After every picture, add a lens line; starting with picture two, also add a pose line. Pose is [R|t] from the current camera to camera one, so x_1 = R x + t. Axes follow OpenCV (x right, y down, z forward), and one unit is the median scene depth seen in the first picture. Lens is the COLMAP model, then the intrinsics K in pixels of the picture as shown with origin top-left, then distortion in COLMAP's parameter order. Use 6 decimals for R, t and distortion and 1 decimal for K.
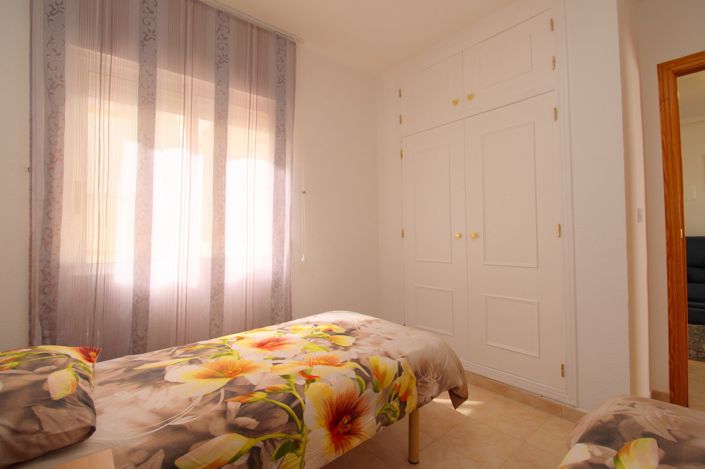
lens RADIAL K [[328.4, 0, 357.0], [0, 328.4, 226.5], [0, 0, 1]] dist [0.000159, -0.013742]
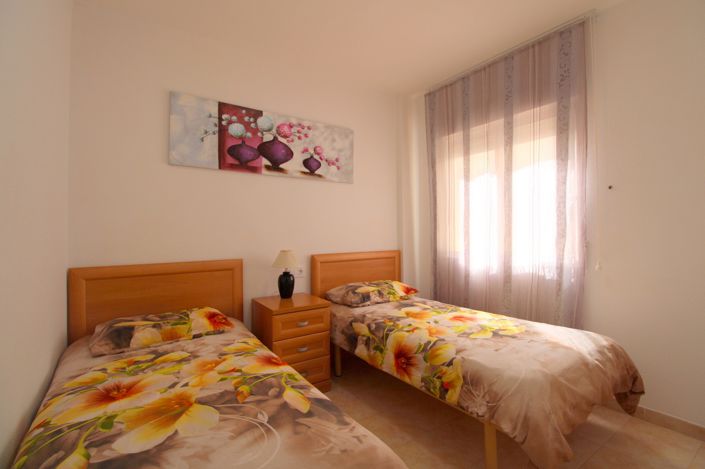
lens RADIAL K [[328.4, 0, 357.0], [0, 328.4, 226.5], [0, 0, 1]] dist [0.000159, -0.013742]
pose [[-0.108226, 0.004287, -0.994117, 1.247742], [0.037008, 0.999315, 0.000280, -0.051653], [0.993437, -0.036760, -0.108311, 0.776178]]
